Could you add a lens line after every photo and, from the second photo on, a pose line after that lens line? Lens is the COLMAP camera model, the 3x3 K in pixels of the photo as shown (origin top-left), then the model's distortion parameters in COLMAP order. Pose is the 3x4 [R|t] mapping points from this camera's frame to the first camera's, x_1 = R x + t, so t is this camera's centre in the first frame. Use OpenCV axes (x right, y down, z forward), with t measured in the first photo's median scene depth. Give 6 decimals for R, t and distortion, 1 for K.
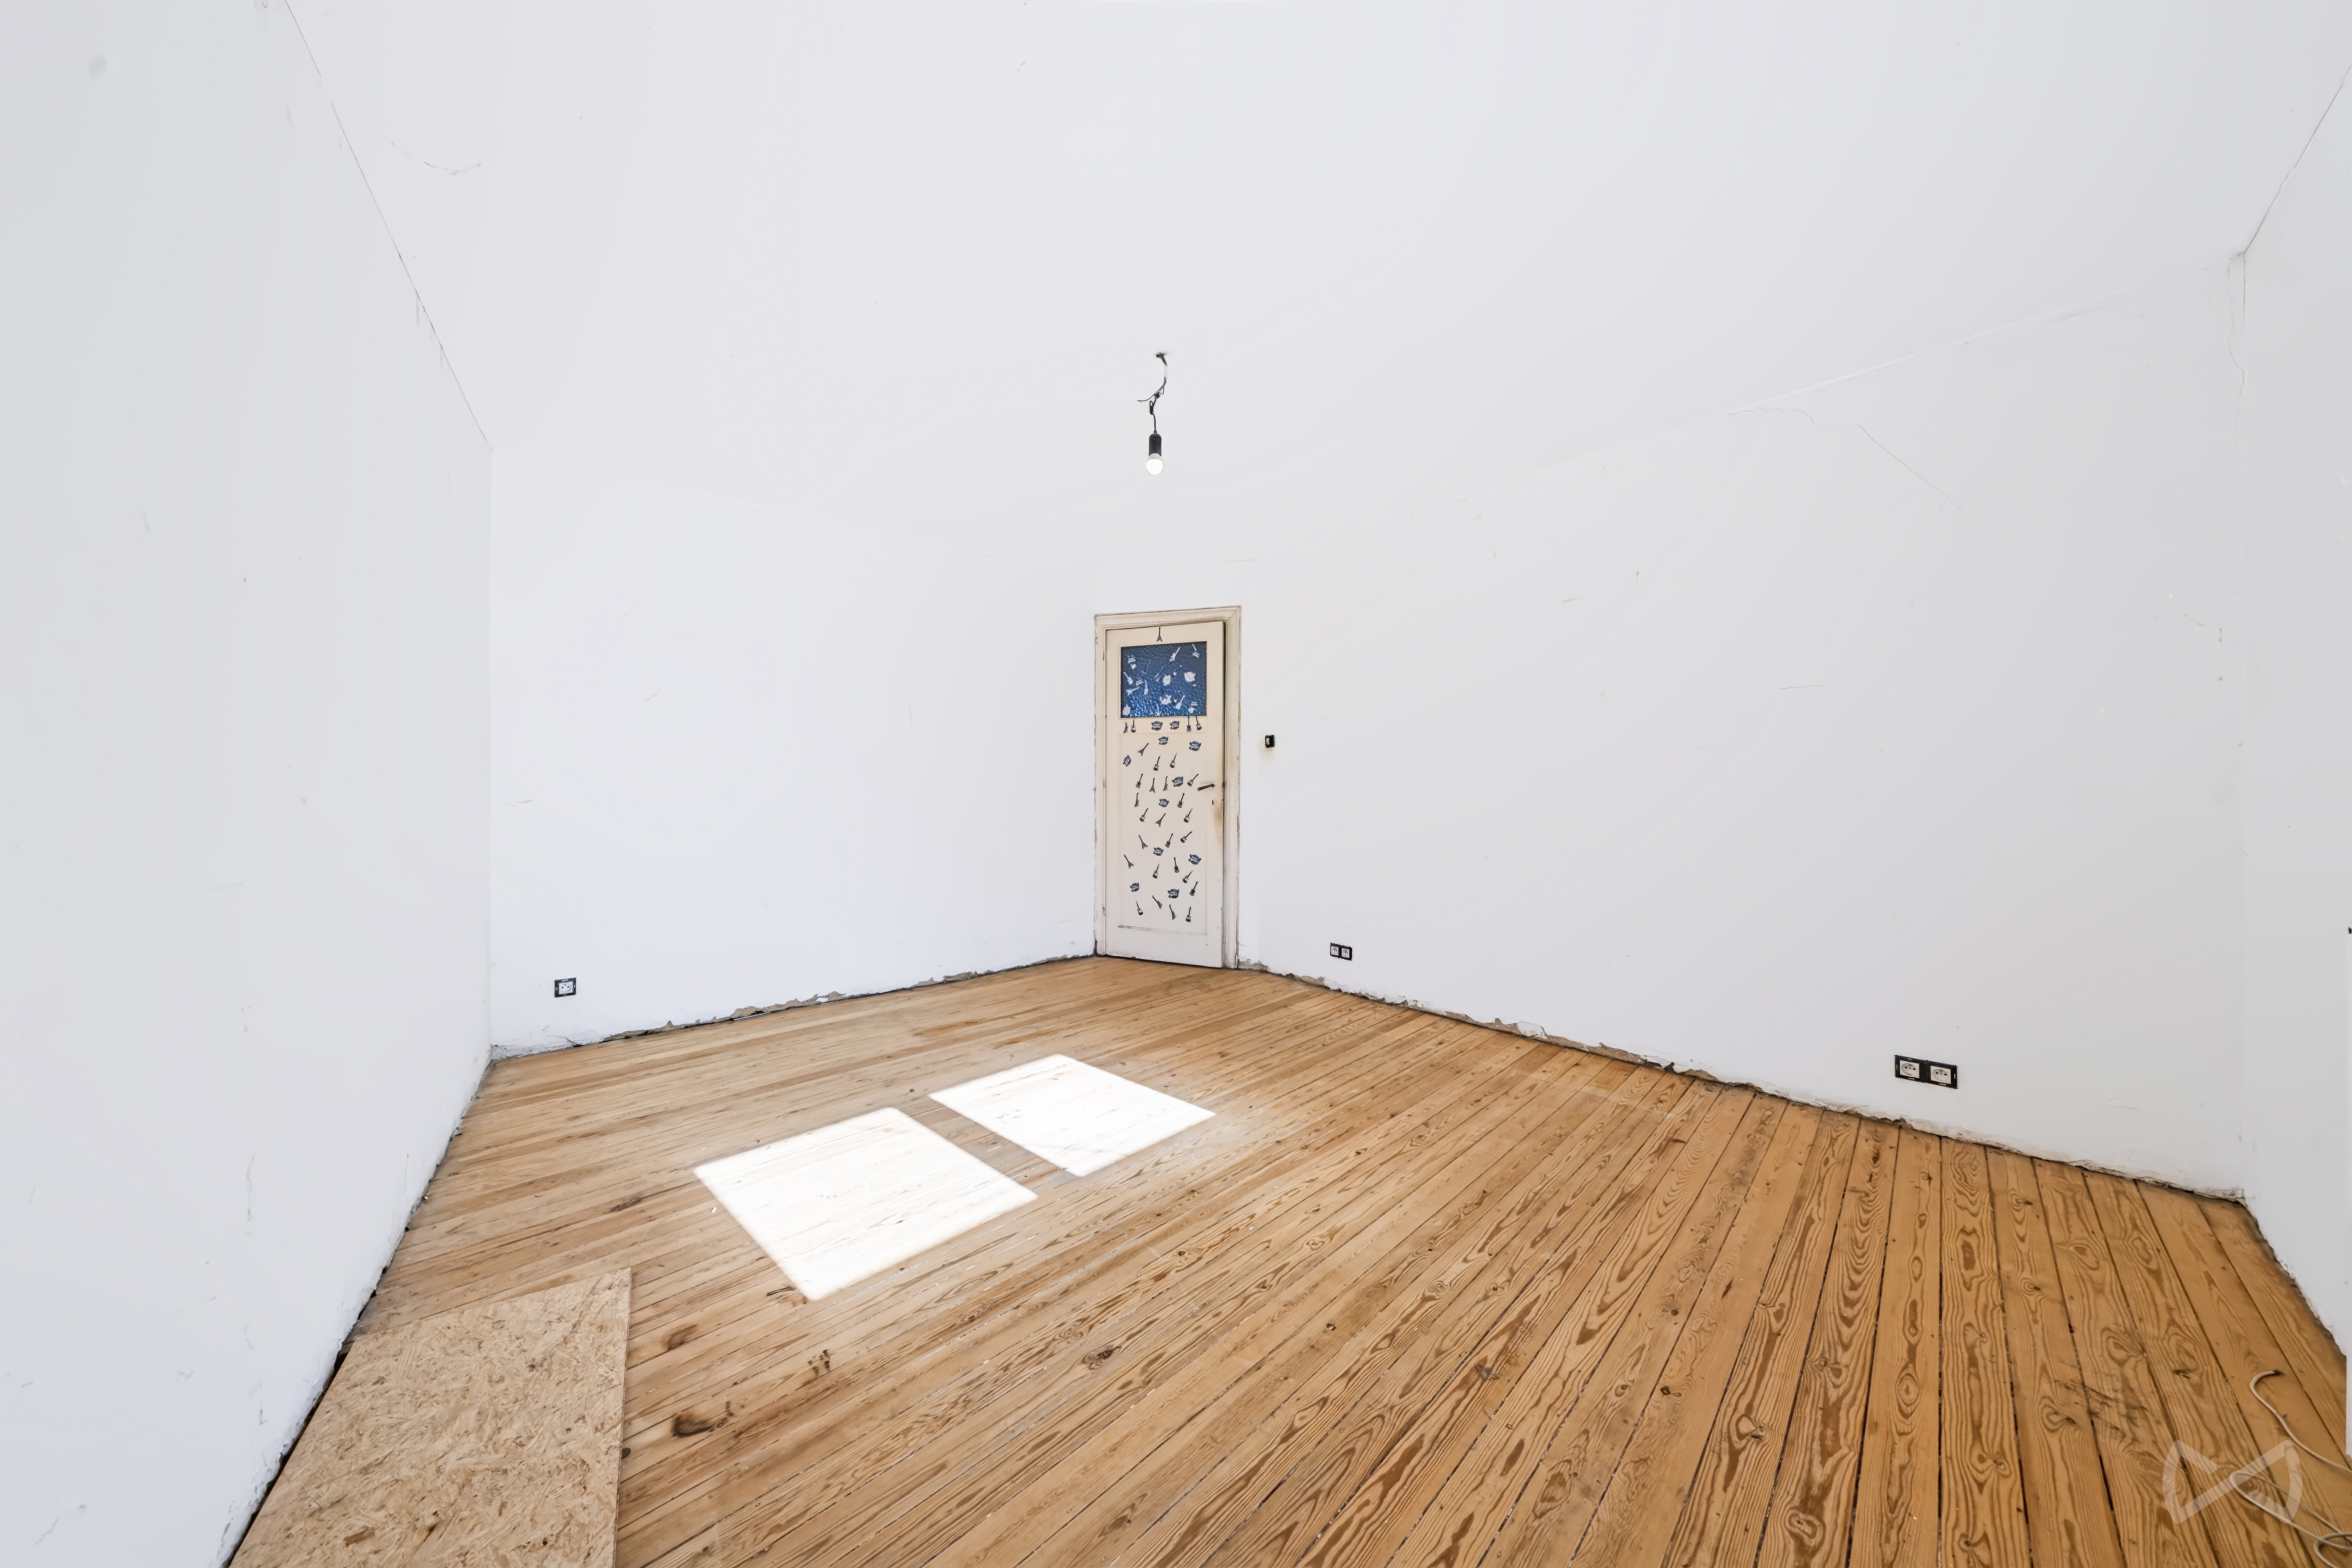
lens RADIAL K [[799.0, 0, 1176.9], [0, 799.0, 779.1], [0, 0, 1]] dist [-0.009827, 0.000347]
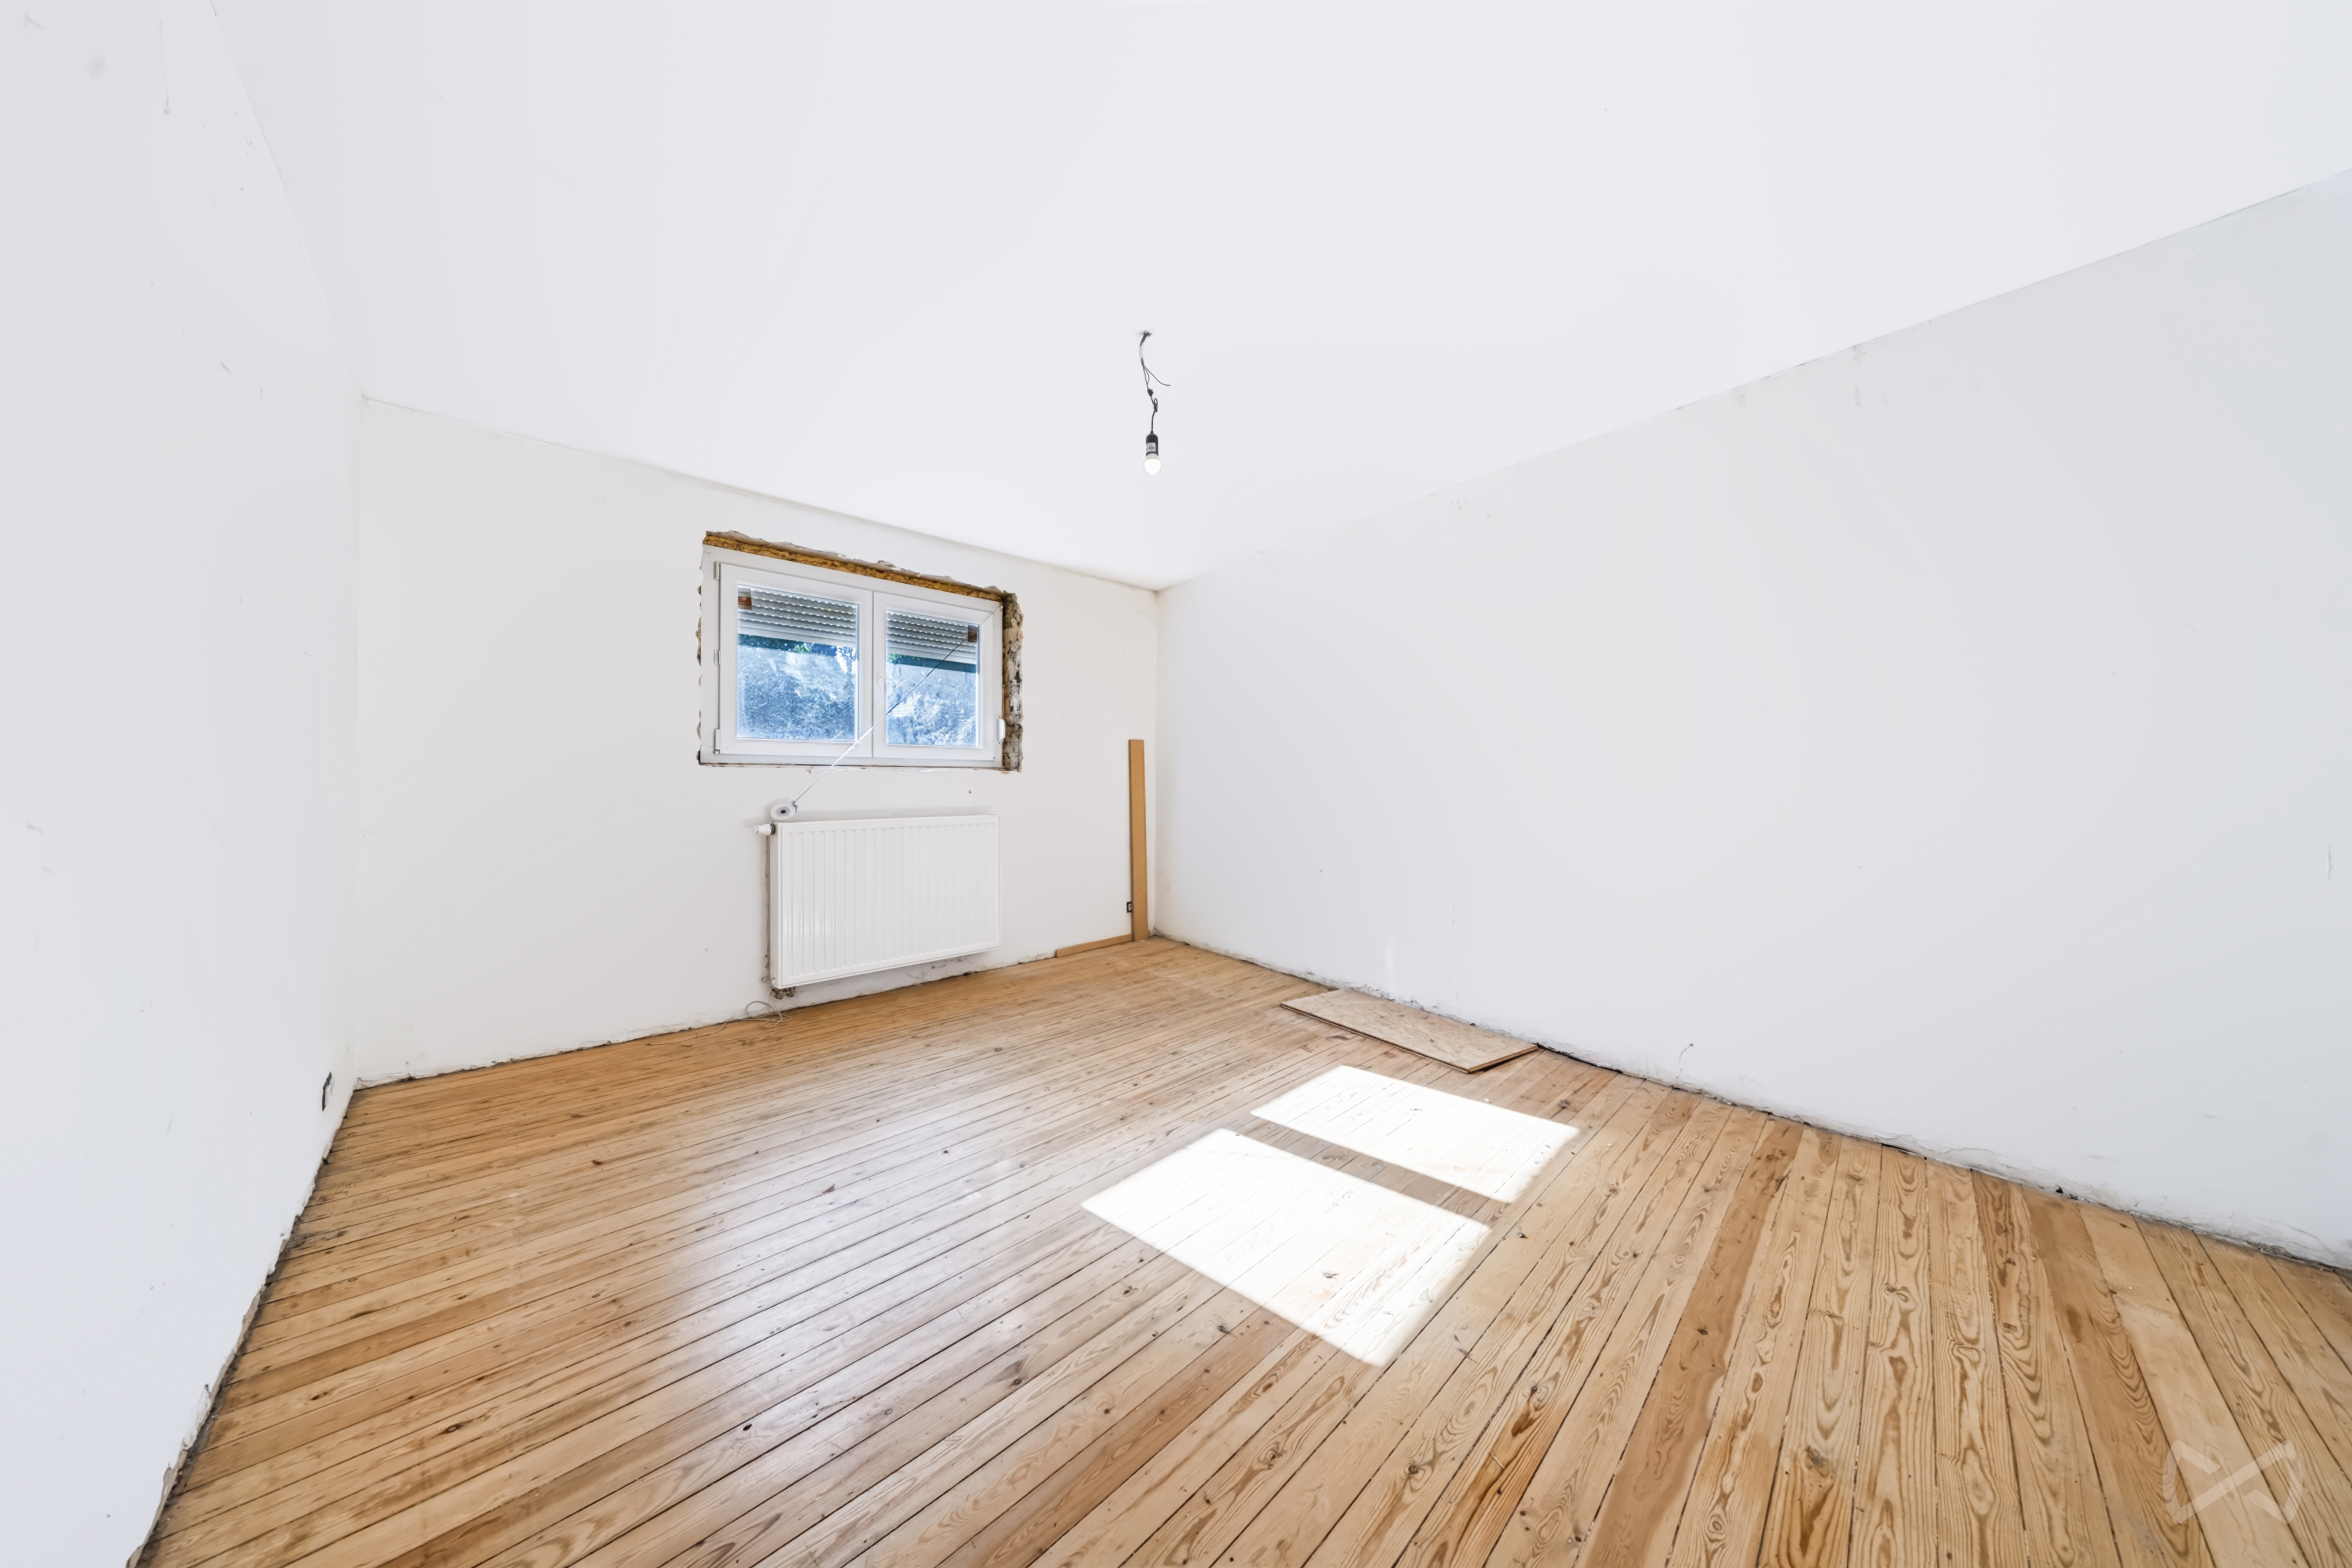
lens RADIAL K [[799.0, 0, 1175.1], [0, 799.0, 783.4], [0, 0, 1]] dist [-0.009827, 0.000347]
pose [[-0.999793, 0.002830, -0.020142, -0.032698], [0.002892, 0.999991, -0.003075, 0.015696], [0.020134, -0.003133, -0.999792, 2.007131]]
